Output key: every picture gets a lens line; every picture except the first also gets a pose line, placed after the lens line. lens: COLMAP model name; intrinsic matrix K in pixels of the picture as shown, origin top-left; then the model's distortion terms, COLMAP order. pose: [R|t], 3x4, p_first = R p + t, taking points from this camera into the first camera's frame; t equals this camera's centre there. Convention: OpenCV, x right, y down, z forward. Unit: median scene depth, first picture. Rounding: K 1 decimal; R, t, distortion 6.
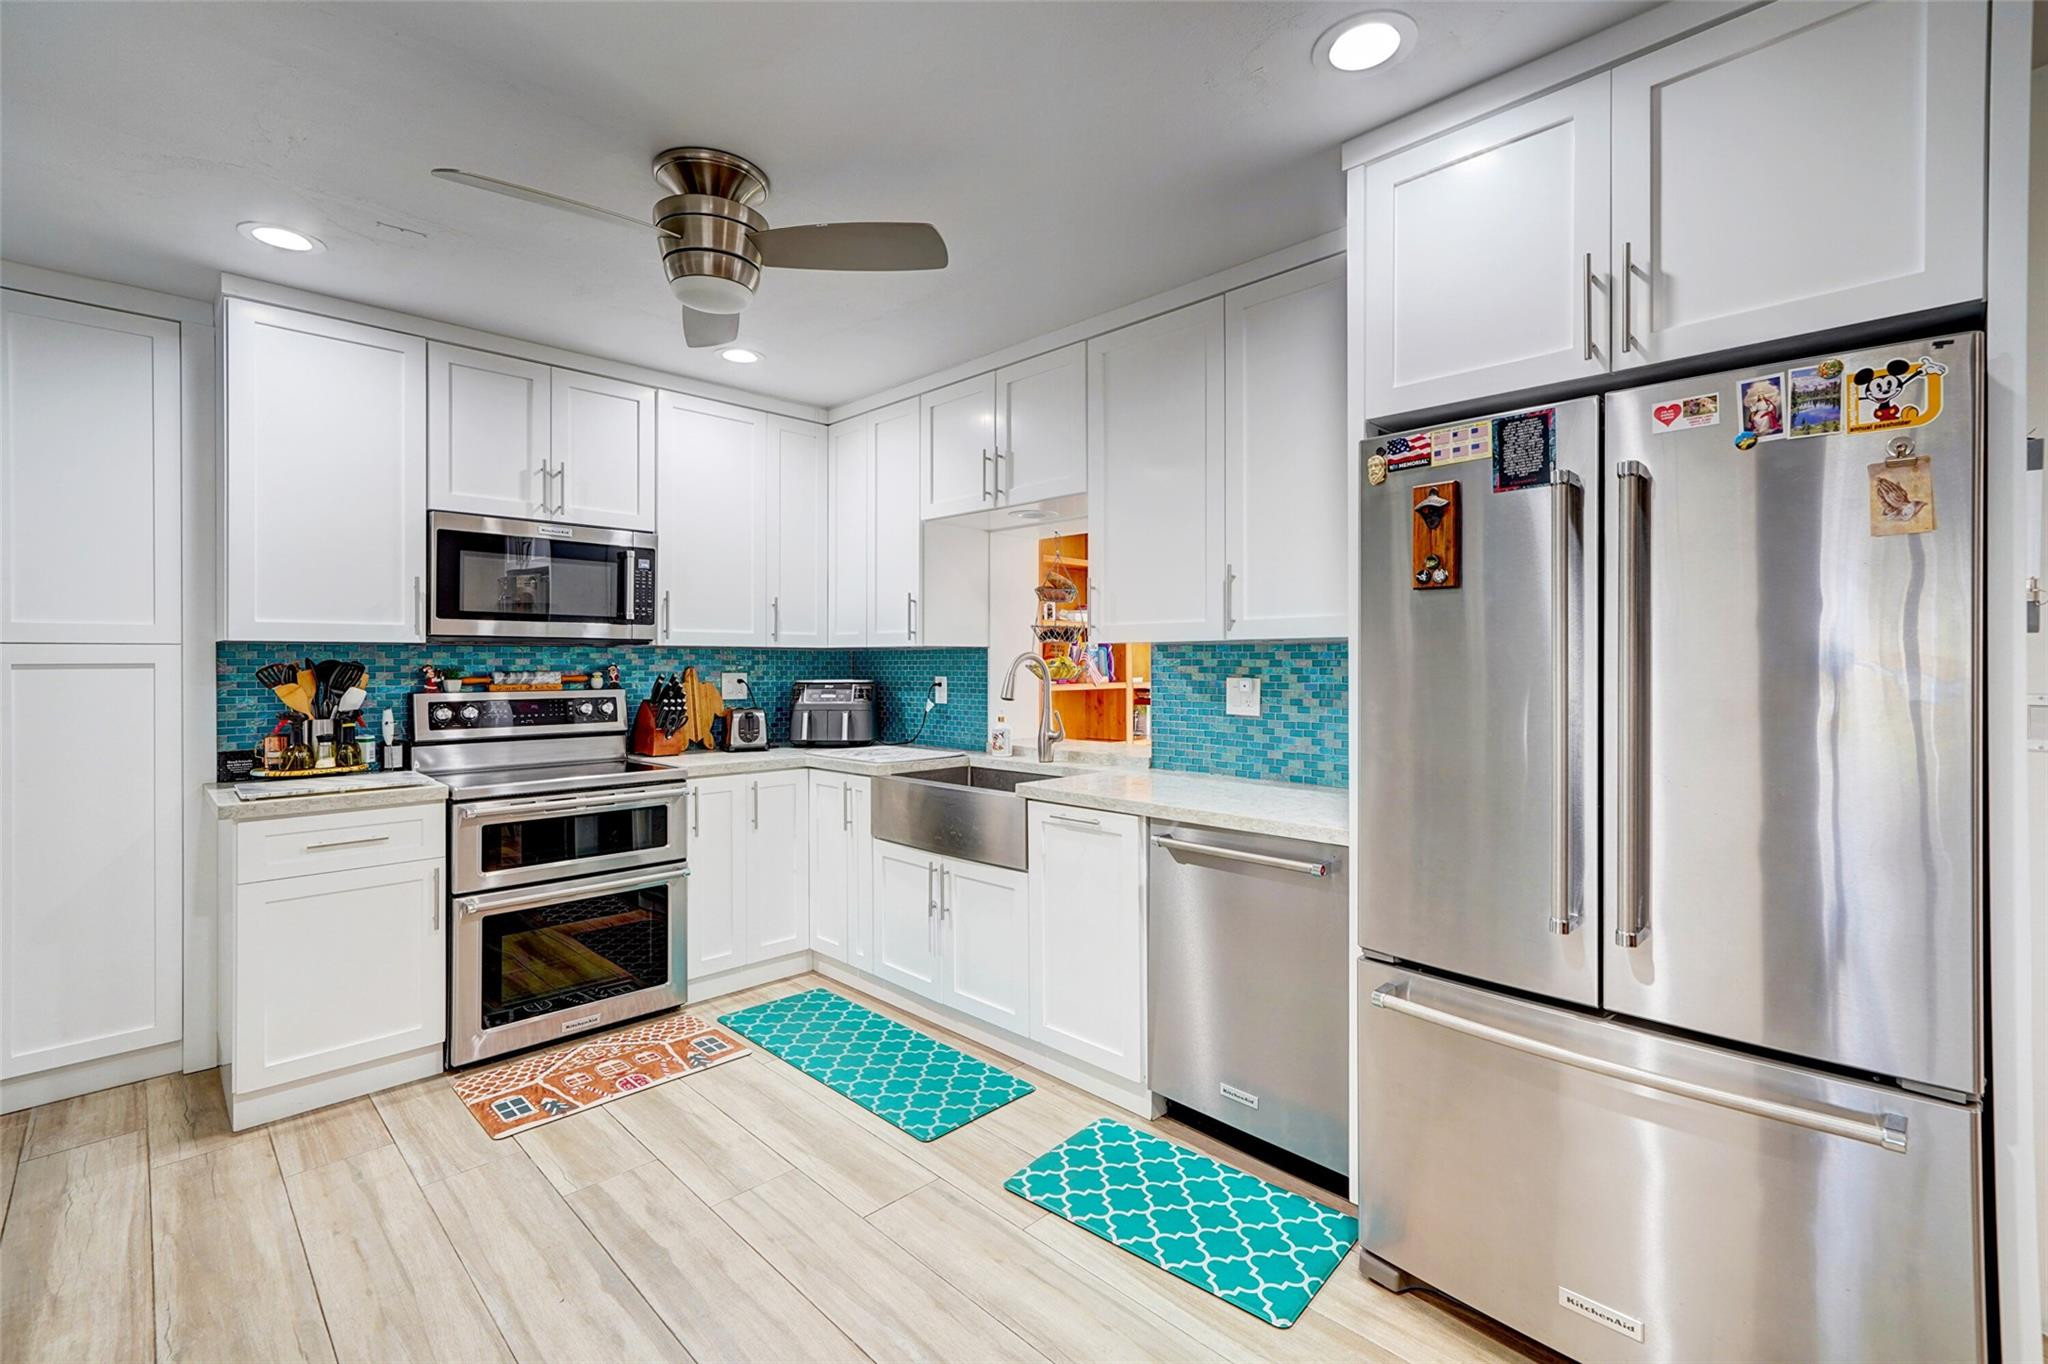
lens RADIAL K [[894.9, 0, 1027.0], [0, 894.9, 659.5], [0, 0, 1]] dist [0.002873, 0.000600]
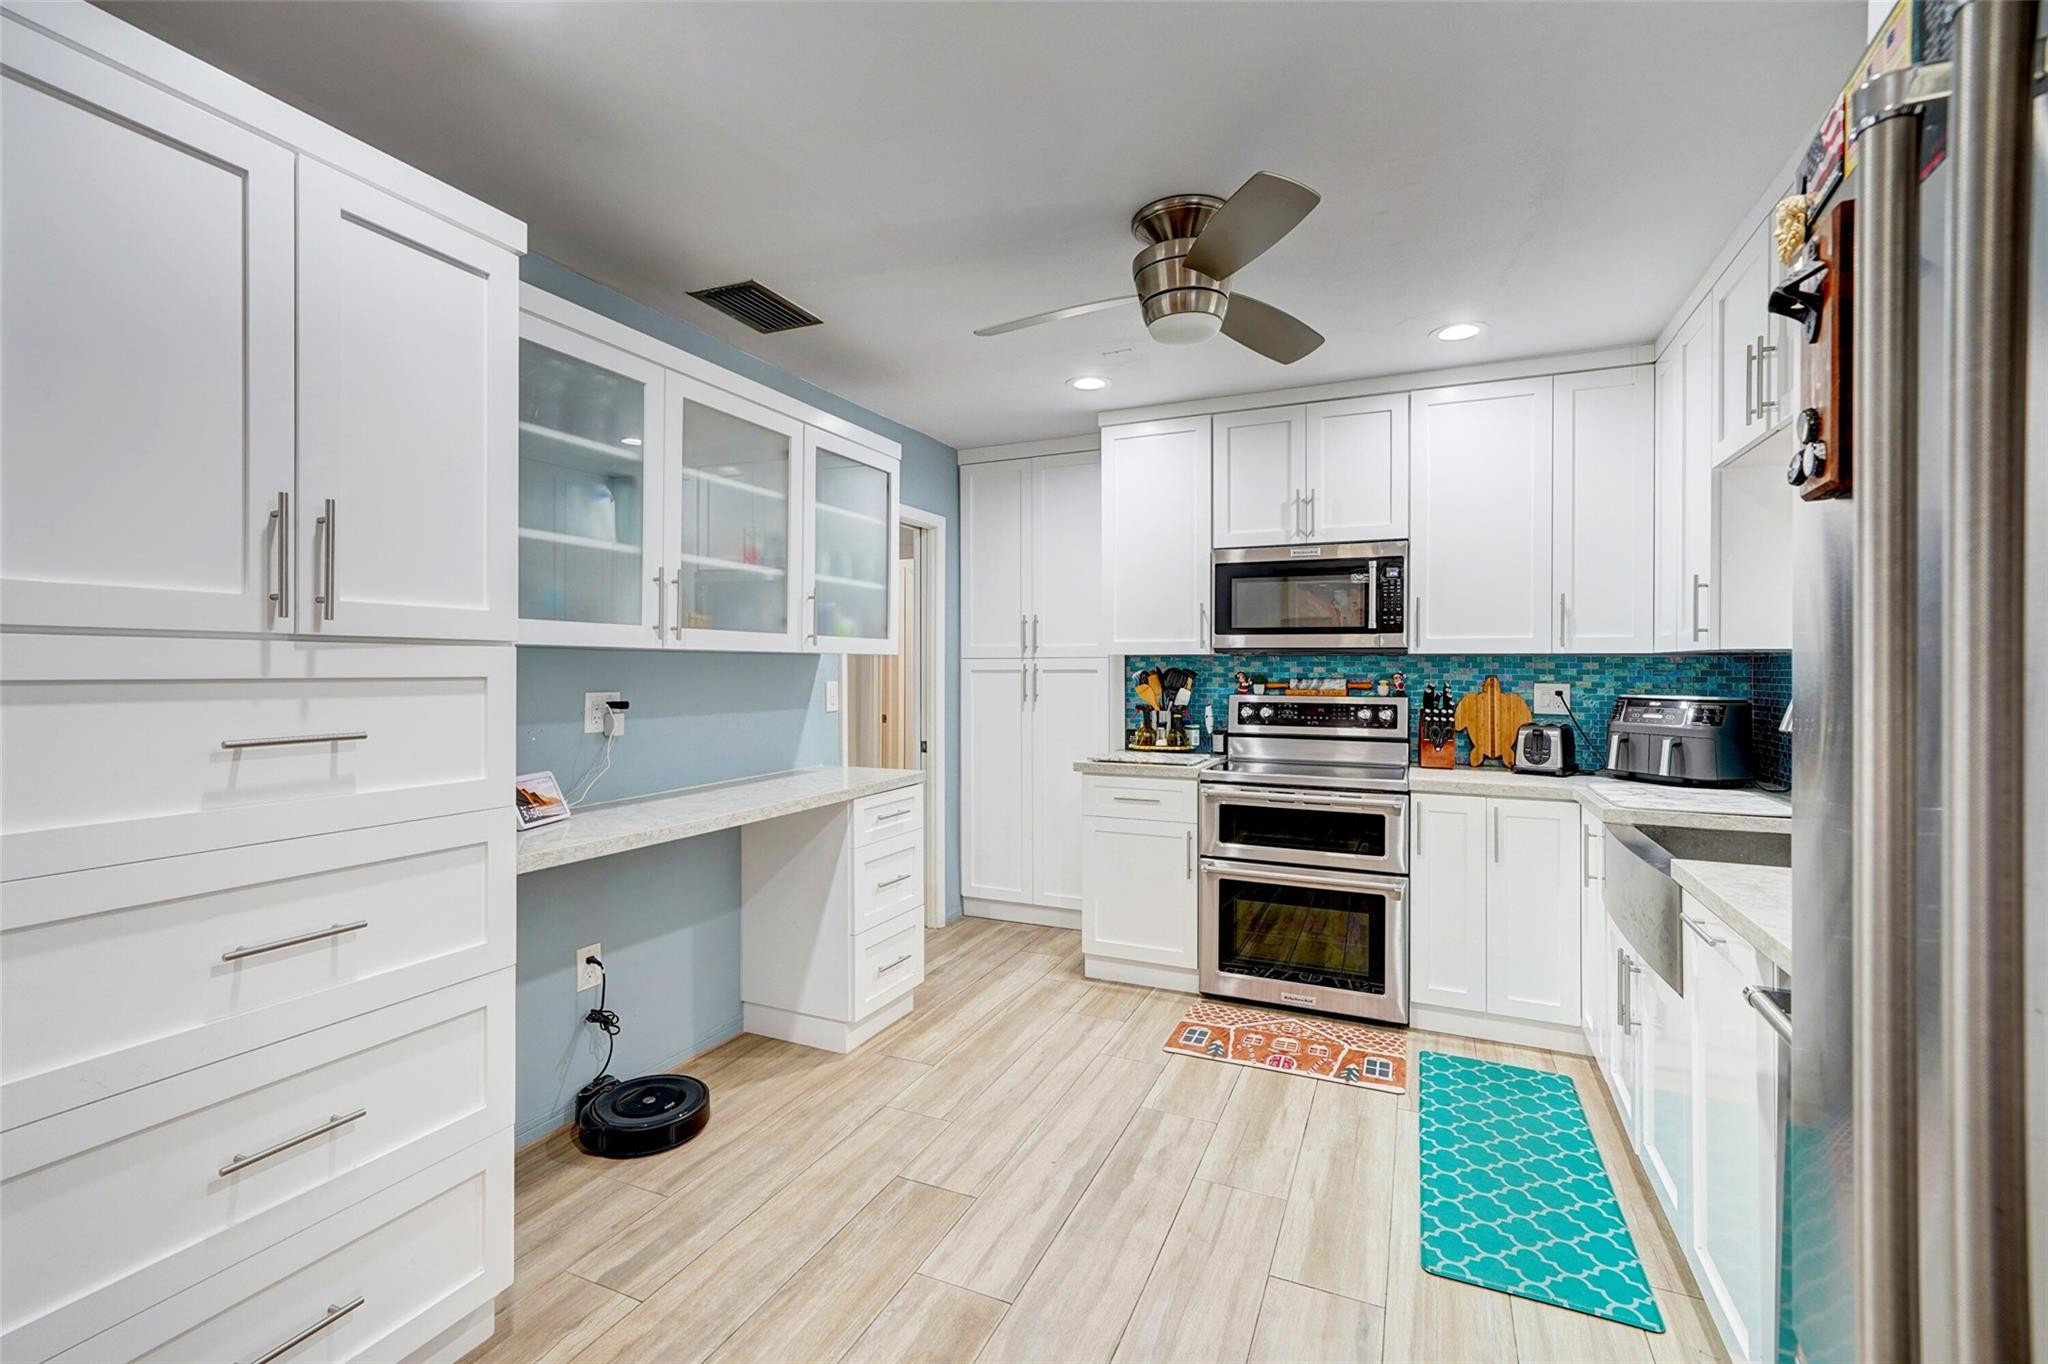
lens RADIAL K [[878.4, 0, 1024.1], [0, 878.4, 670.5], [0, 0, 1]] dist [0.000096, 0.000103]
pose [[0.354722, 0.004142, -0.934963, 0.379999], [-0.002230, 0.999991, 0.003584, 0.000232], [0.934969, 0.000814, 0.354728, 0.298656]]
